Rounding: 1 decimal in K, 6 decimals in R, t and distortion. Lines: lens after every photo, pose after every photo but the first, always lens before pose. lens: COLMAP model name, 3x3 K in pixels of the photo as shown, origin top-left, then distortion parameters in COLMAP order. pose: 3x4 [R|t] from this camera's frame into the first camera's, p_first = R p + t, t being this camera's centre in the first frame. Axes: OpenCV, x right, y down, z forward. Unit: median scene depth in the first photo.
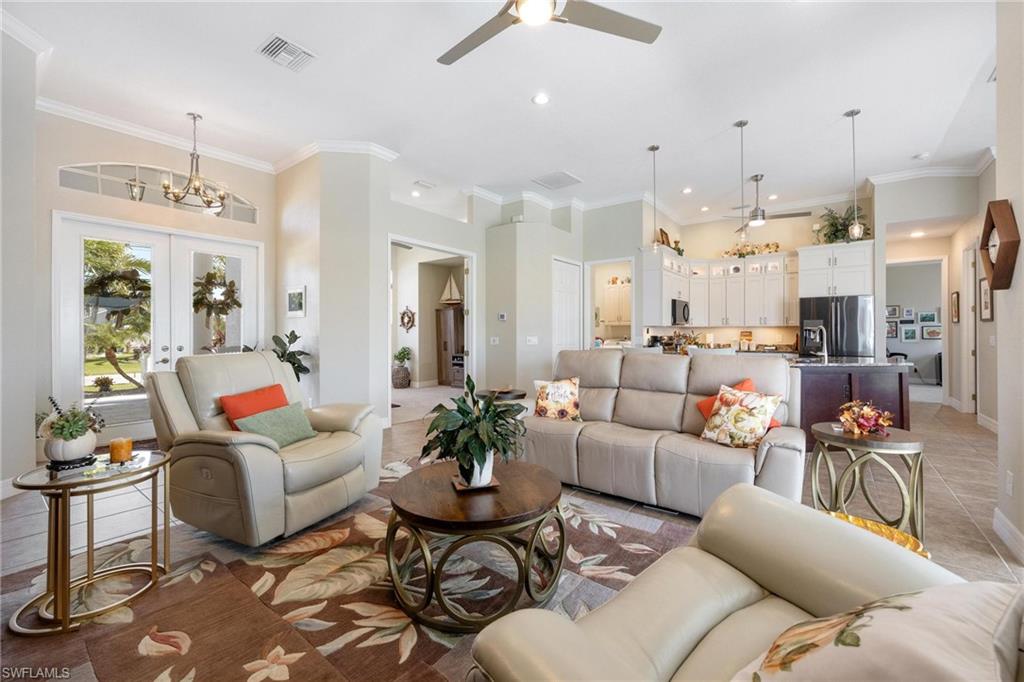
lens RADIAL K [[408.9, 0, 522.5], [0, 408.9, 332.9], [0, 0, 1]] dist [0.001922, 0.000103]
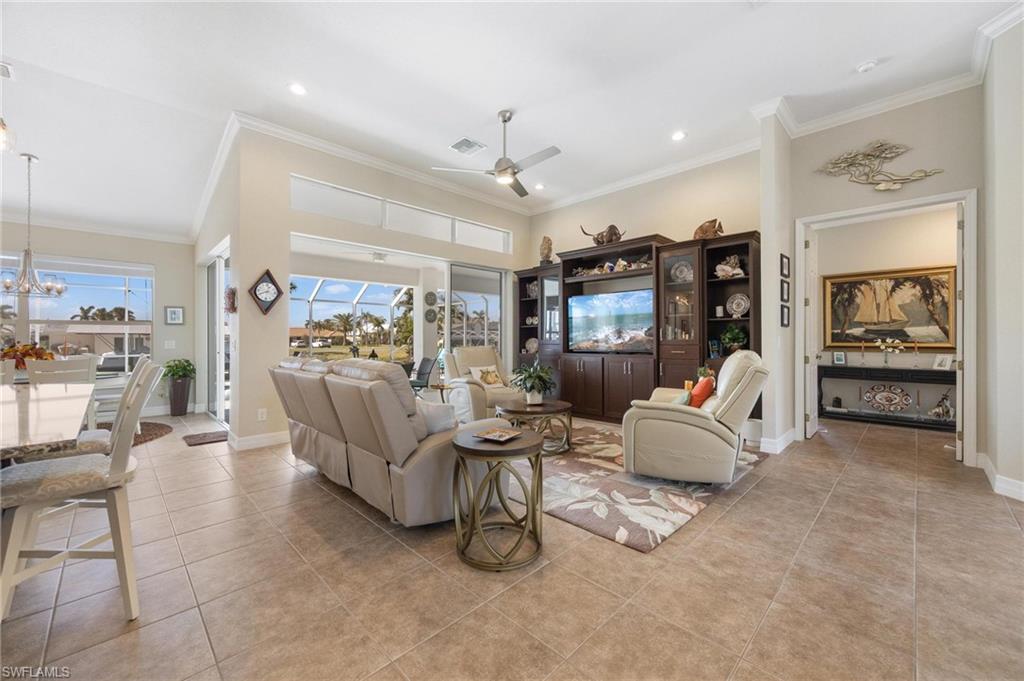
lens RADIAL K [[404.6, 0, 514.6], [0, 404.6, 339.0], [0, 0, 1]] dist [-0.001183, -0.000049]
pose [[-0.989339, 0.007335, 0.145449, -0.121155], [0.007626, 0.999970, 0.001443, 0.007550], [-0.145434, 0.002537, -0.989365, 1.189060]]
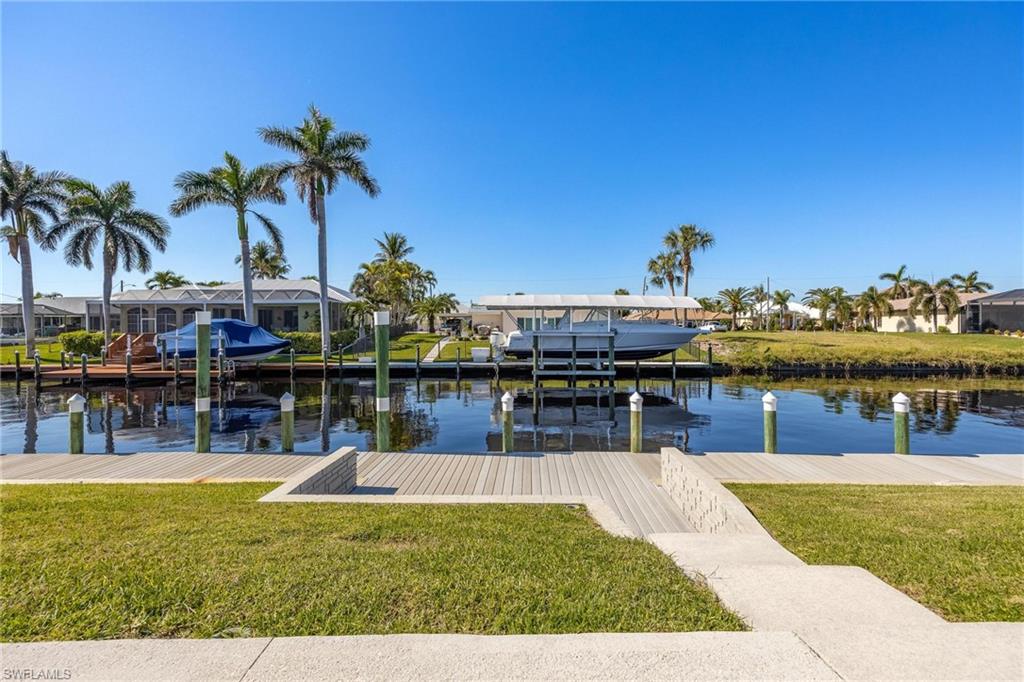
lens RADIAL K [[458.5, 0, 513.0], [0, 458.5, 327.7], [0, 0, 1]] dist [0.000476, 0.000169]
pose [[-0.600531, 0.002314, 0.799598, 2.217045], [0.003876, 0.999992, 0.000018, 0.114176], [-0.799592, 0.003110, -0.600536, -0.518306]]
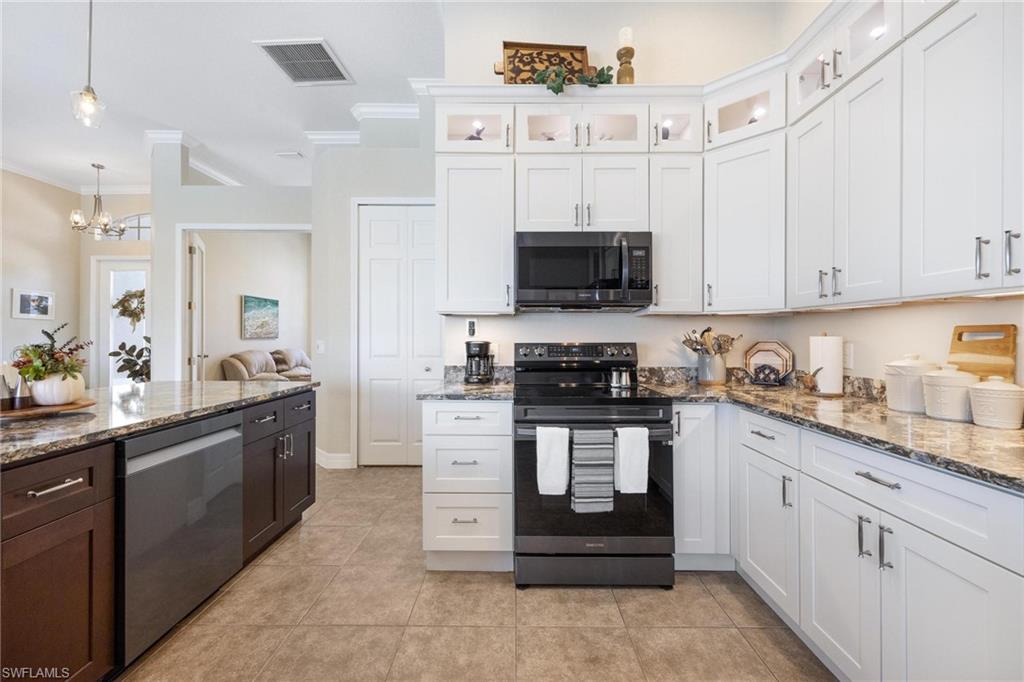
lens RADIAL K [[416.3, 0, 516.3], [0, 416.3, 335.1], [0, 0, 1]] dist [0.000611, 0.000062]
pose [[0.599593, 0.001562, -0.800303, 0.845952], [-0.003120, 0.999995, -0.000386, 0.002155], [0.800299, 0.002728, 0.599595, 1.051892]]
